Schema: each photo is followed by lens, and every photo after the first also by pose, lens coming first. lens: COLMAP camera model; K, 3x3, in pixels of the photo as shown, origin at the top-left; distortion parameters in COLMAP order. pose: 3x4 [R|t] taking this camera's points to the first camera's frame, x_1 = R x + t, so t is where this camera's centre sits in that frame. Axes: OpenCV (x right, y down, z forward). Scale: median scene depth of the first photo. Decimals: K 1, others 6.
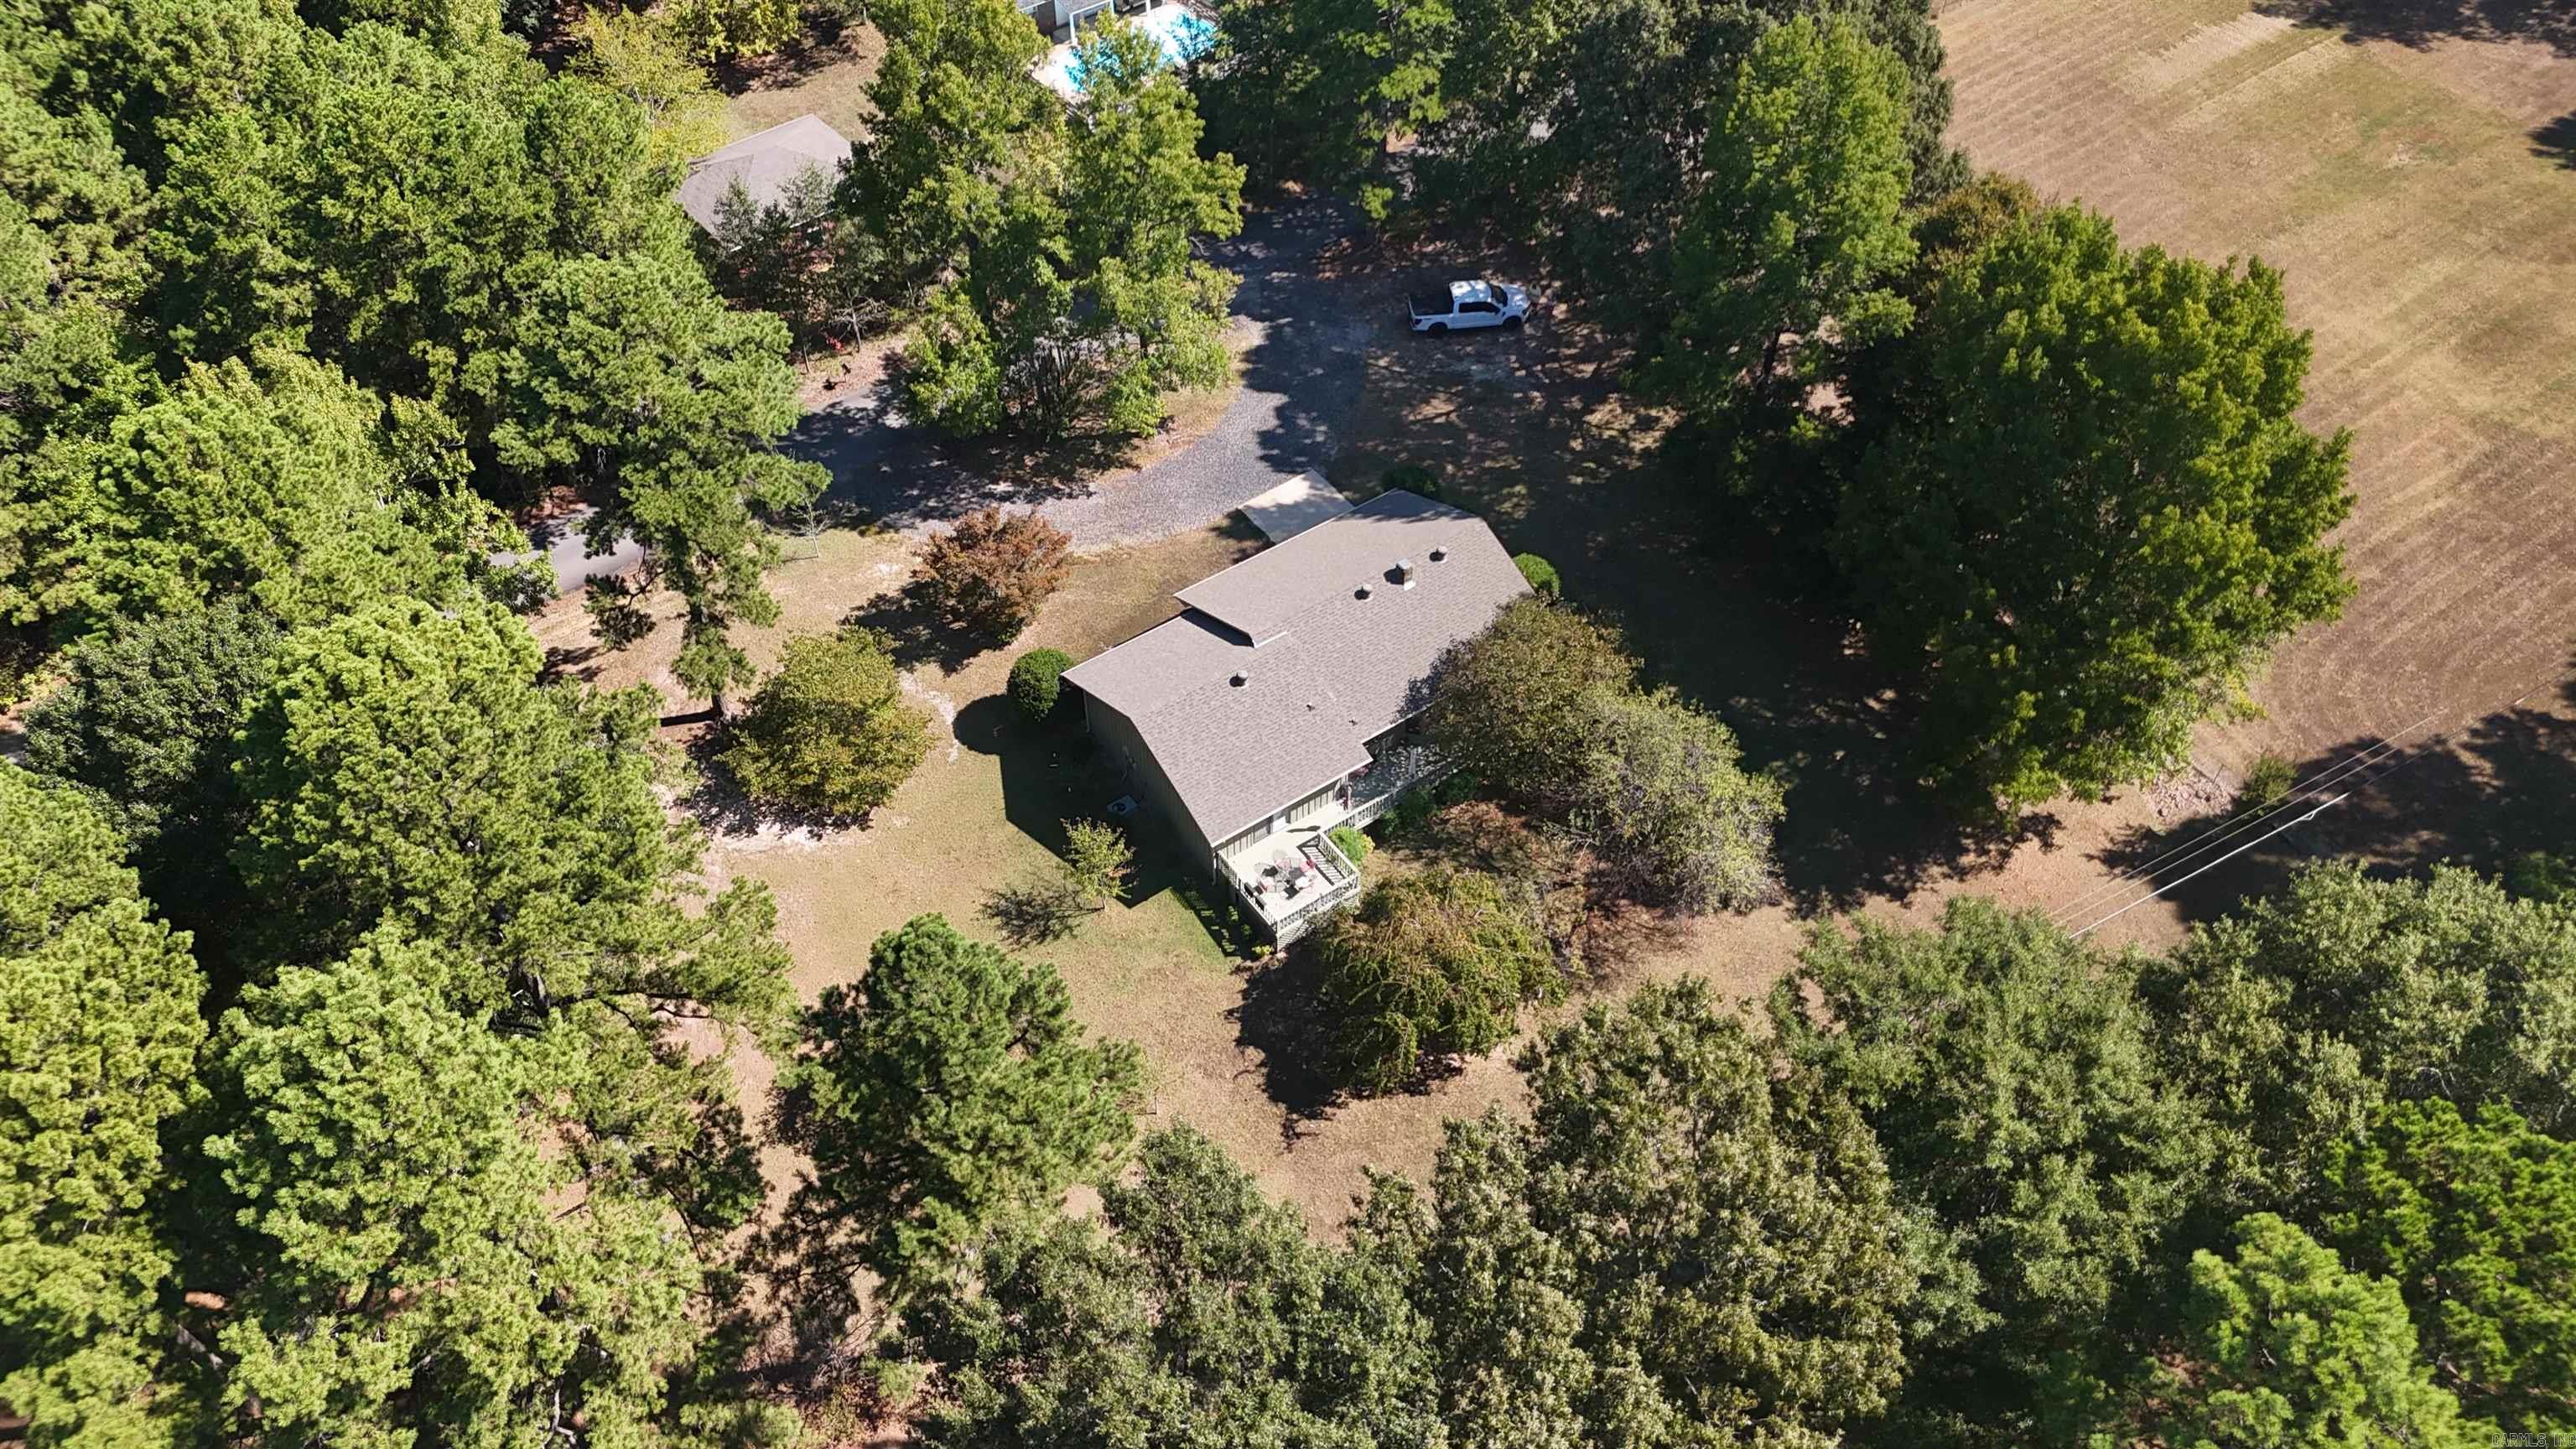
lens RADIAL K [[1886.8, 0, 1287.4], [0, 1886.8, 728.2], [0, 0, 1]] dist [0.068360, -0.061540]
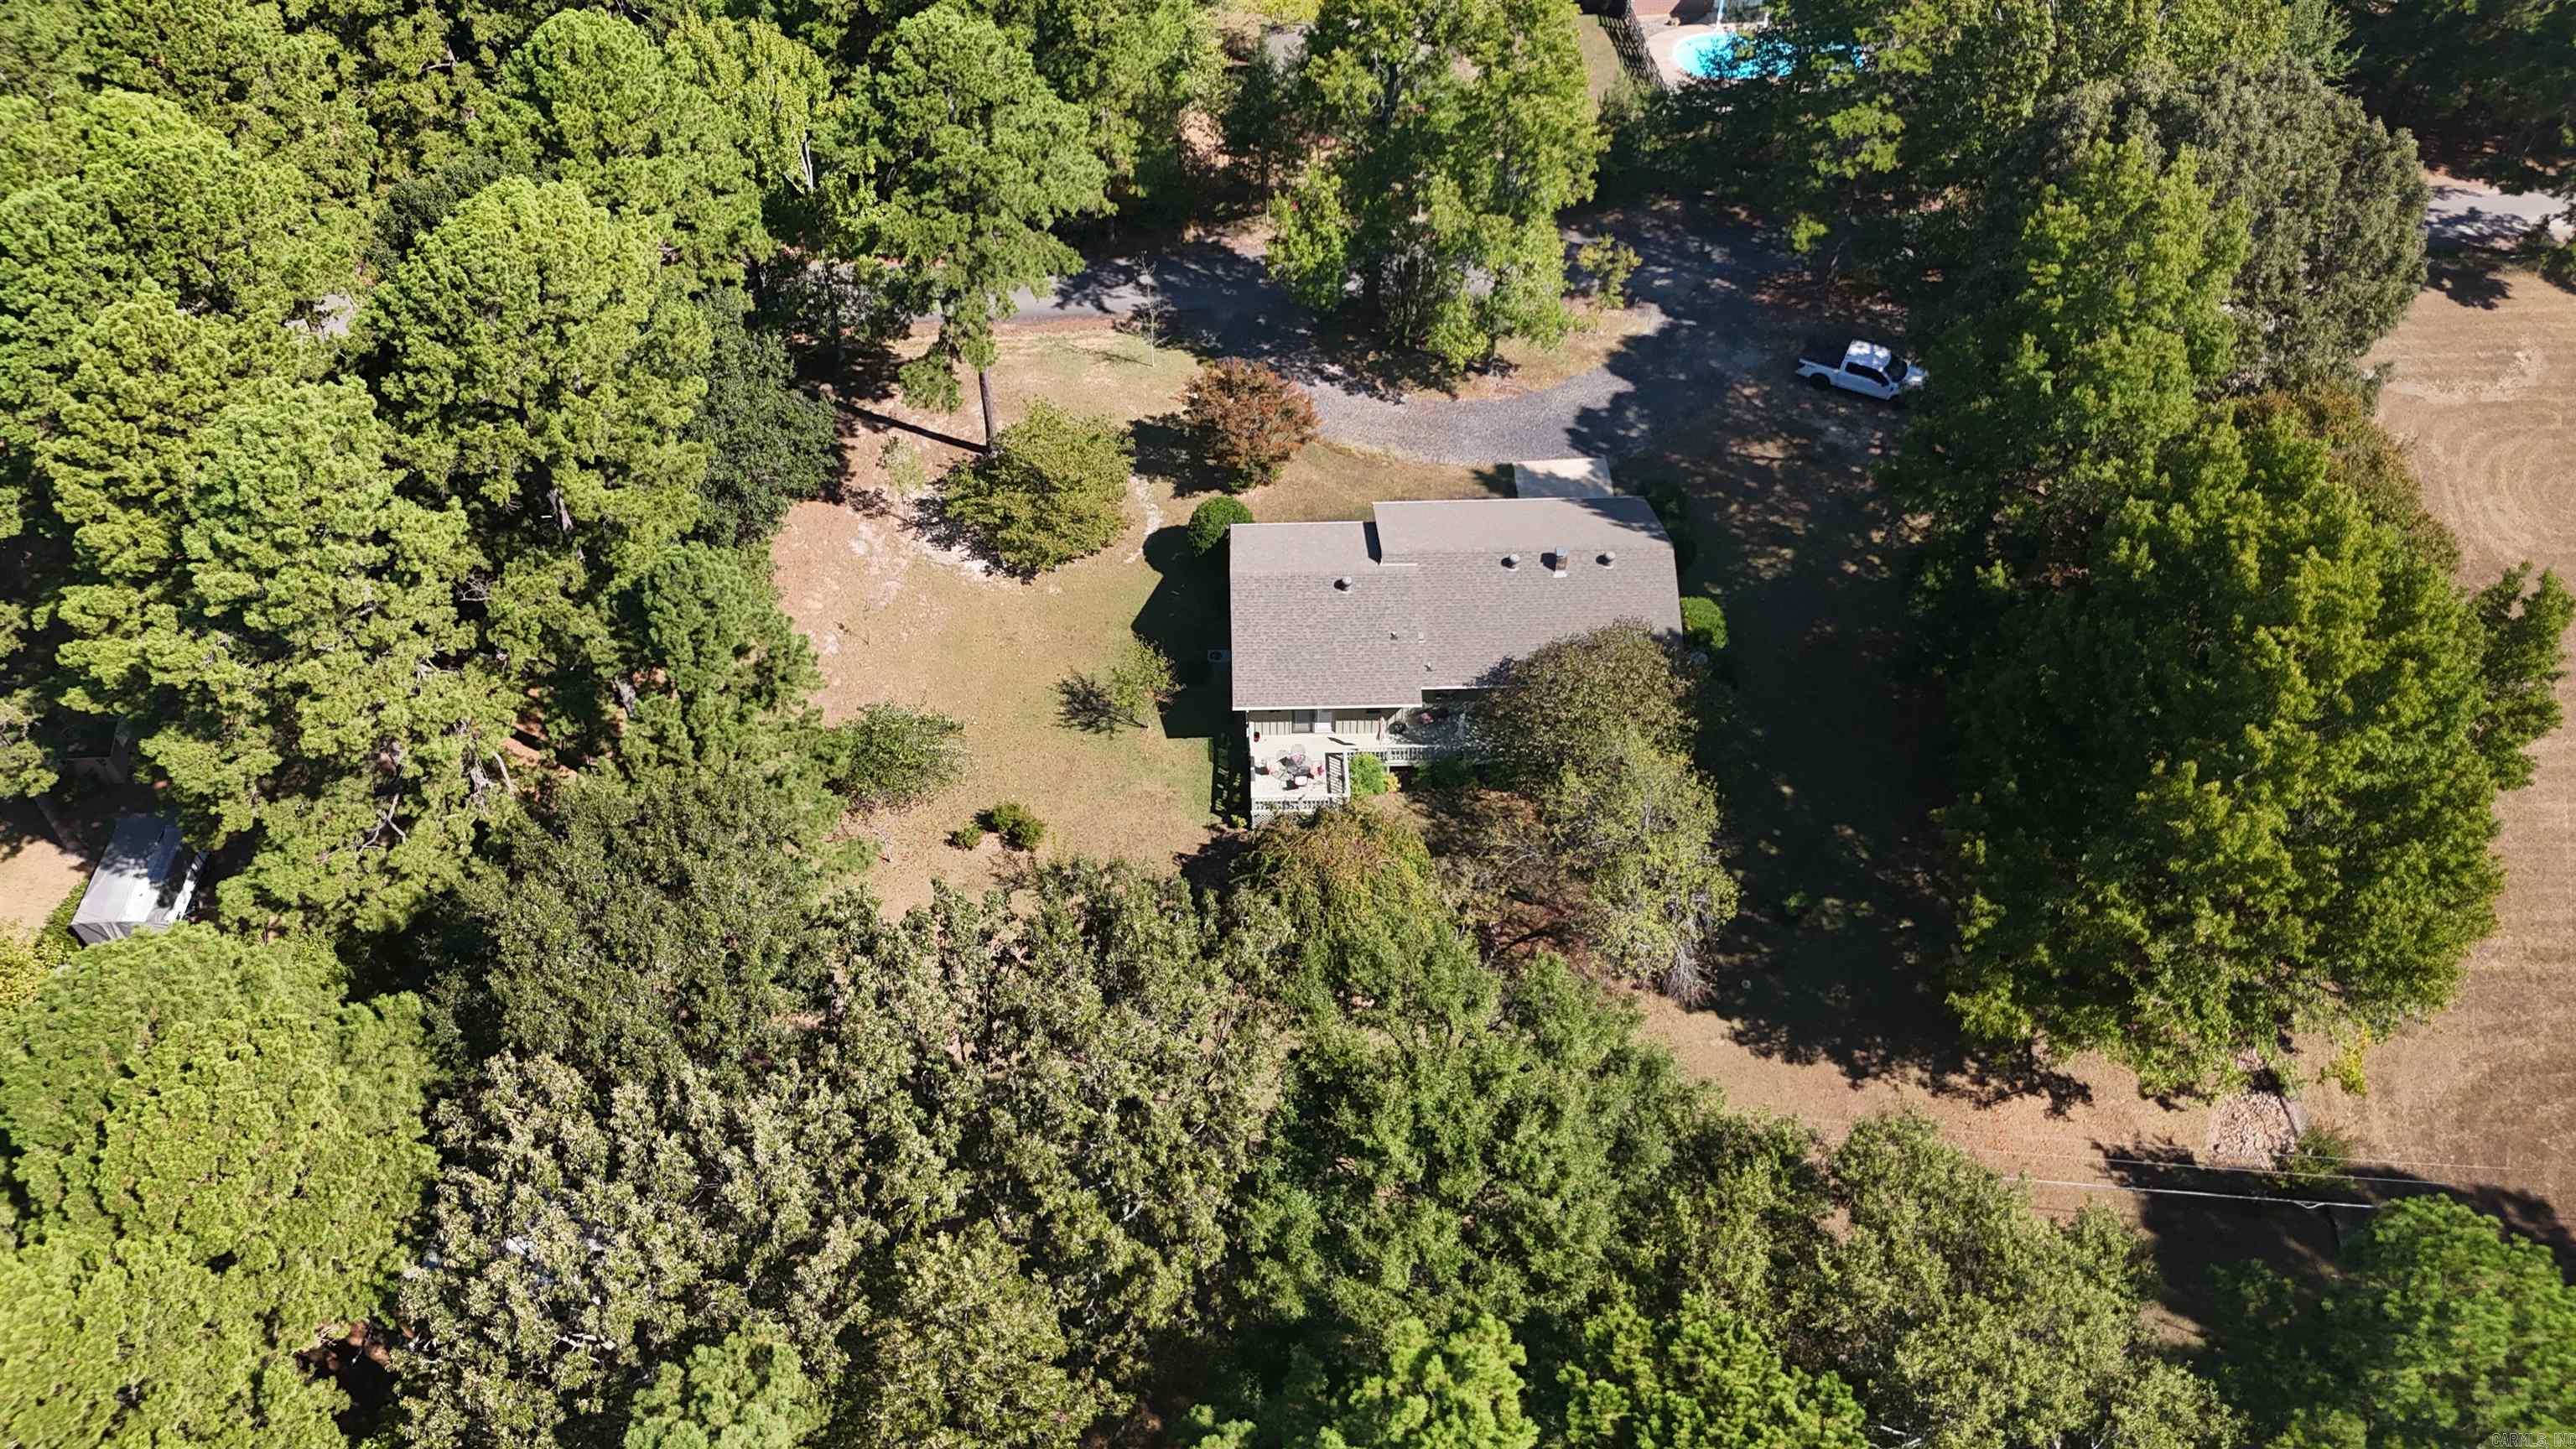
lens RADIAL K [[1886.8, 0, 1274.3], [0, 1886.8, 721.3], [0, 0, 1]] dist [0.068360, -0.061540]
pose [[0.827365, 0.410950, -0.382868, 0.347925], [-0.410078, 0.907776, 0.088195, -0.030746], [0.383802, 0.084036, 0.919583, 0.028531]]
